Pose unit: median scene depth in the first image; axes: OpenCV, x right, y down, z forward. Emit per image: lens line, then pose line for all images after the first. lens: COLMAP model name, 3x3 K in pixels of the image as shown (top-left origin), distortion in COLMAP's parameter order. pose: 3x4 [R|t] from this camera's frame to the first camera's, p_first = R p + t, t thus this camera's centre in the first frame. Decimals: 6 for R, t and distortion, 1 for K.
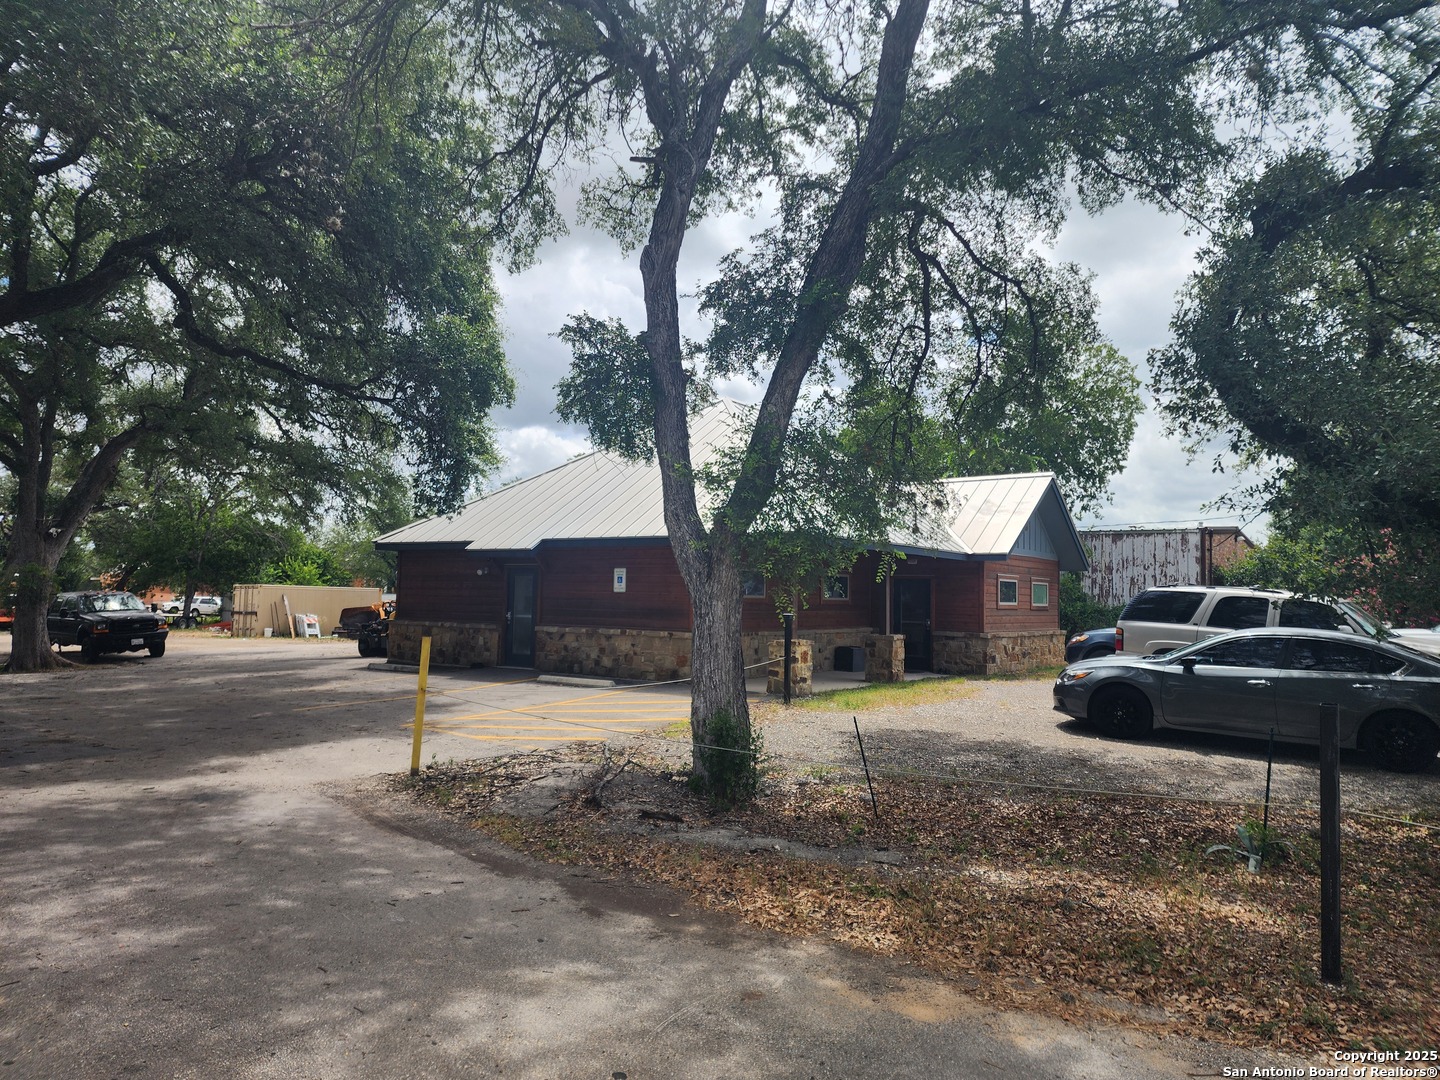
lens RADIAL K [[954.7, 0, 731.5], [0, 954.7, 552.3], [0, 0, 1]] dist [0.082599, -0.076479]
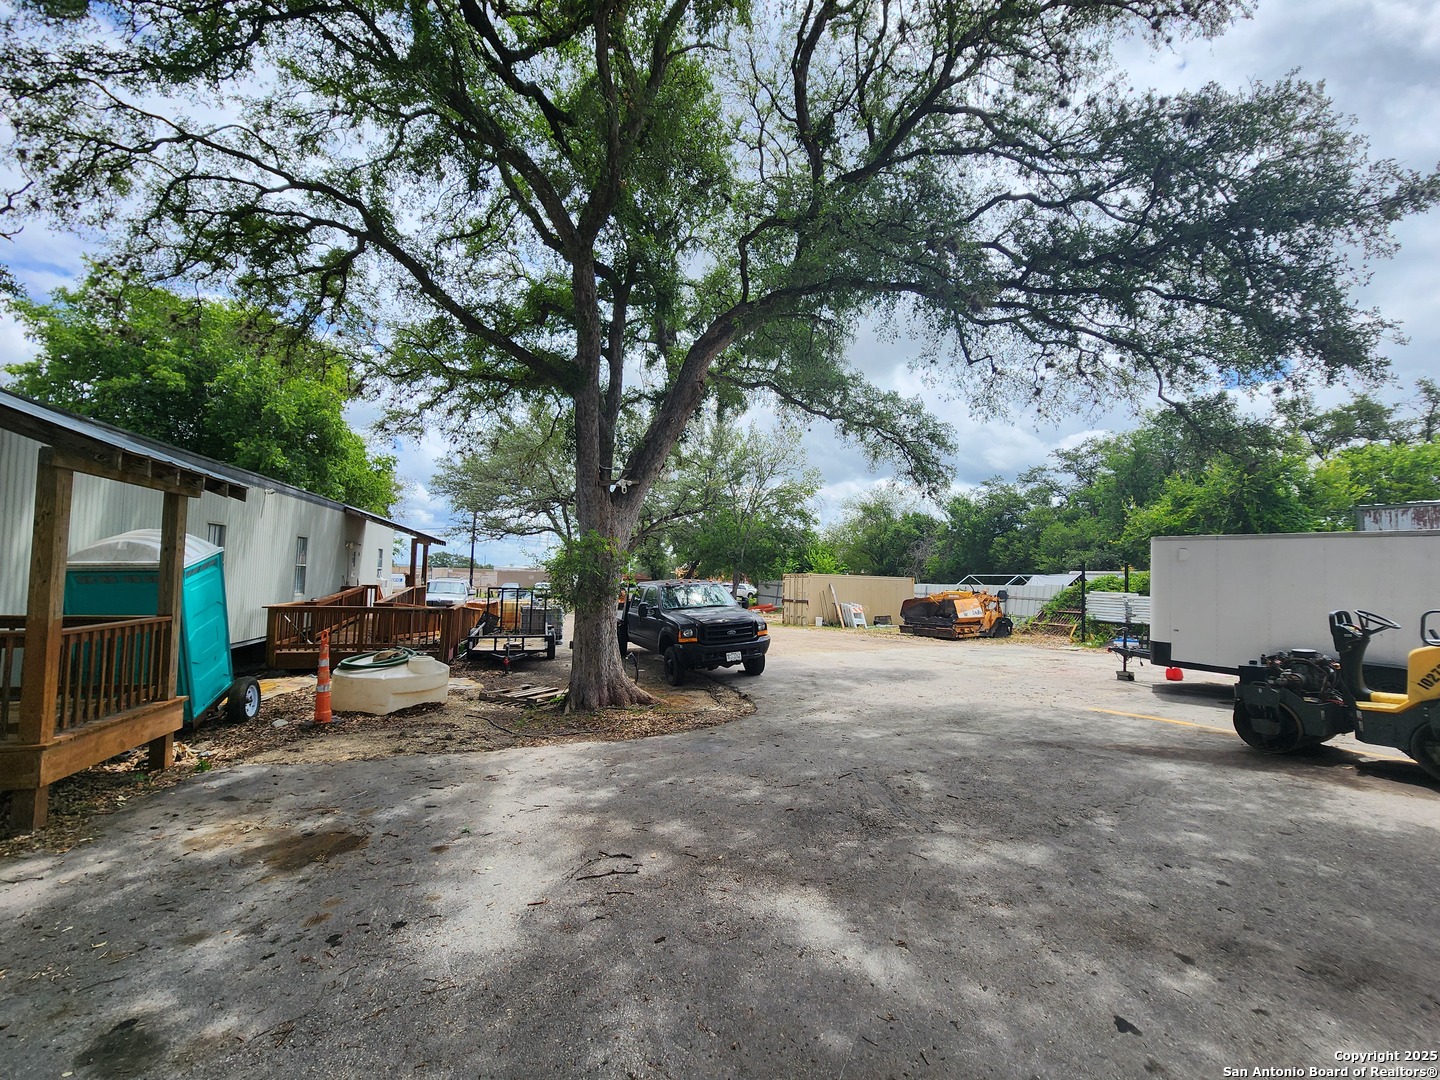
lens RADIAL K [[590.0, 0, 731.1], [0, 590.0, 542.0], [0, 0, 1]] dist [-0.009757, 0.004469]
pose [[0.887515, -0.031215, -0.459720, -0.506204], [0.020367, 0.999385, -0.028538, 0.030204], [0.460329, 0.015965, 0.887605, 0.765449]]
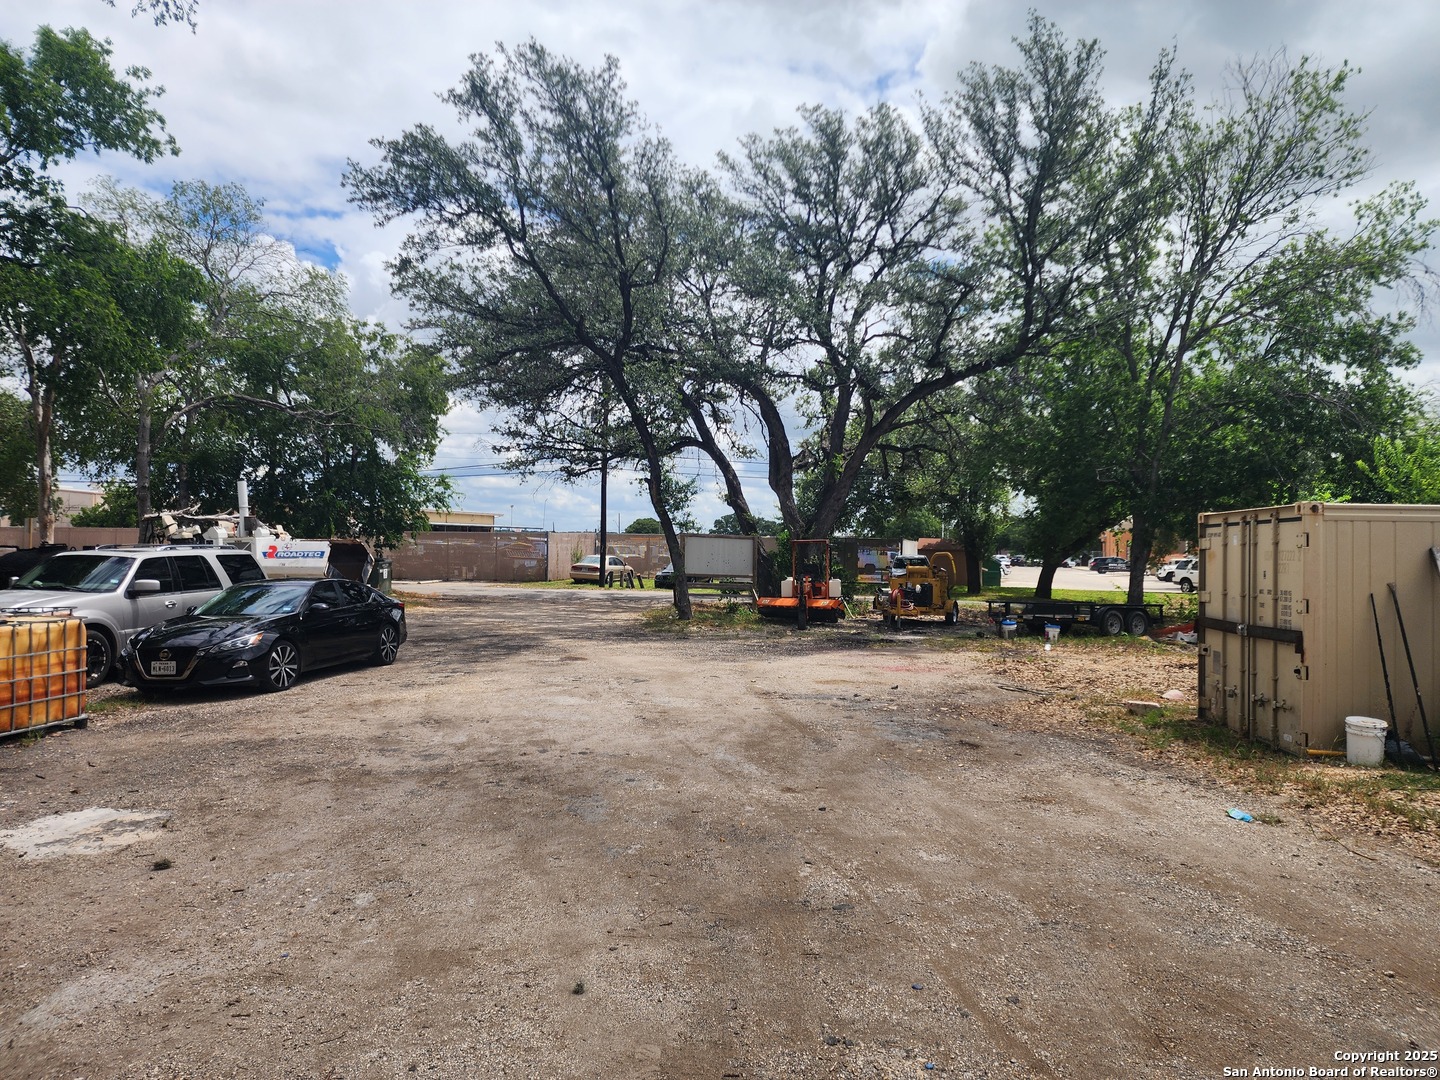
lens RADIAL K [[954.7, 0, 731.5], [0, 954.7, 552.3], [0, 0, 1]] dist [0.082599, -0.076479]
pose [[0.564830, -0.010033, -0.825146, -0.706827], [0.045614, 0.998777, 0.019079, 0.063164], [0.823946, -0.048414, 0.564597, 1.431358]]
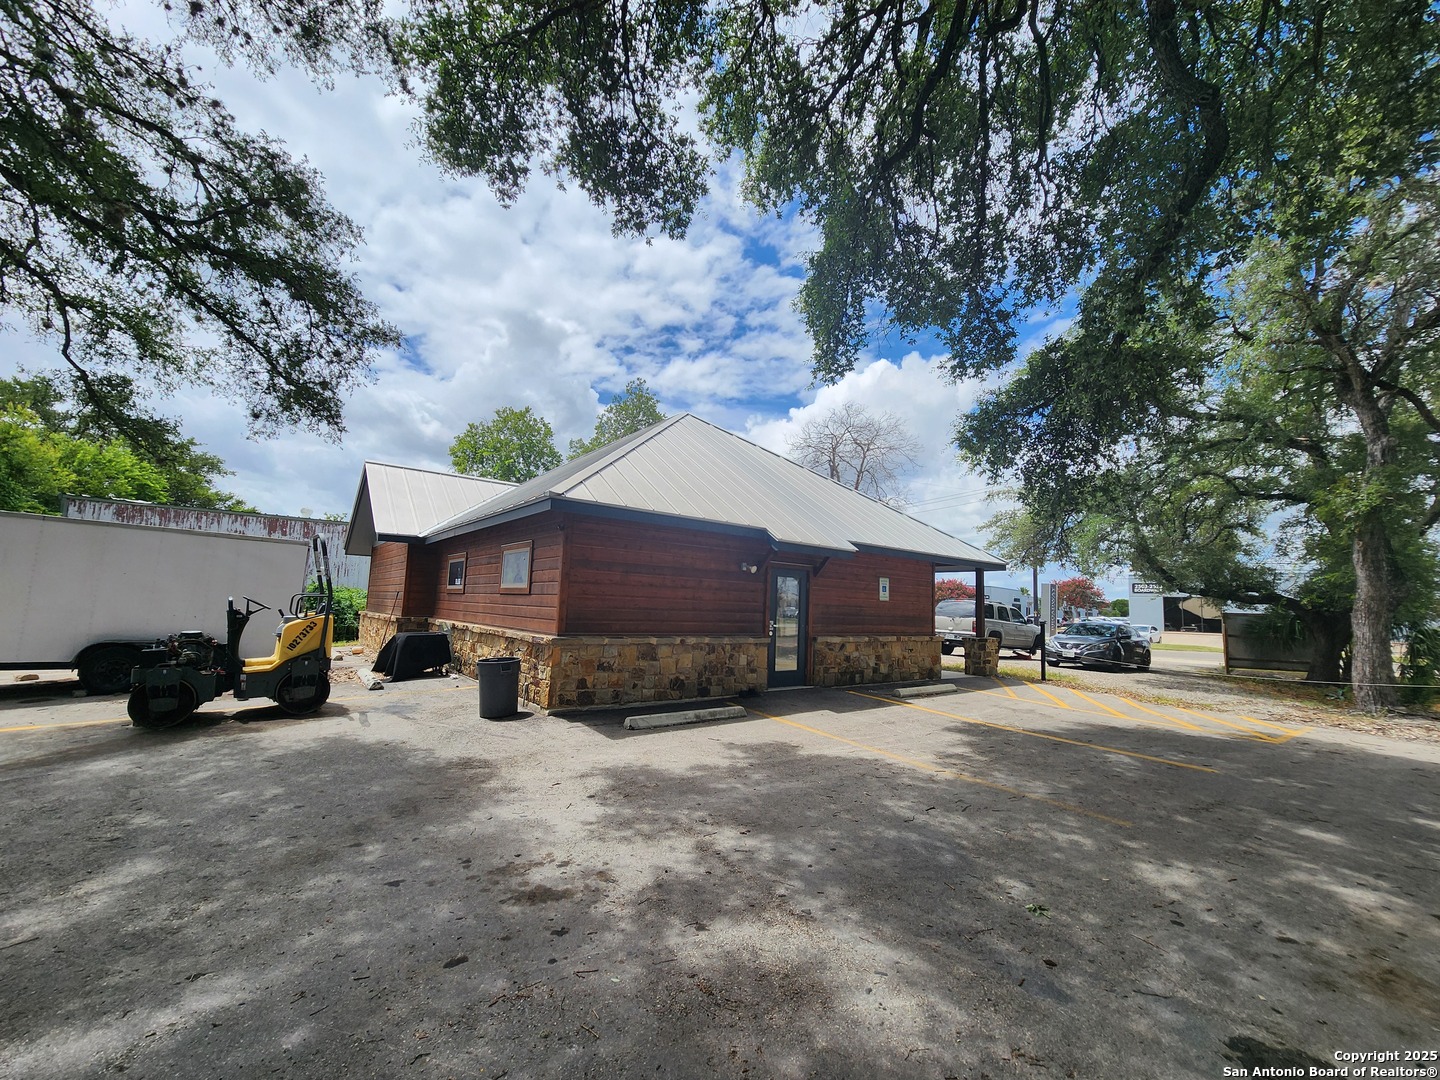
lens RADIAL K [[568.6, 0, 724.4], [0, 568.6, 544.0], [0, 0, 1]] dist [0.003560, 0.000148]
pose [[0.292719, 0.094967, 0.951471, -0.609154], [-0.079454, 0.994030, -0.074771, 0.031305], [-0.952892, -0.053711, 0.298517, 0.770231]]
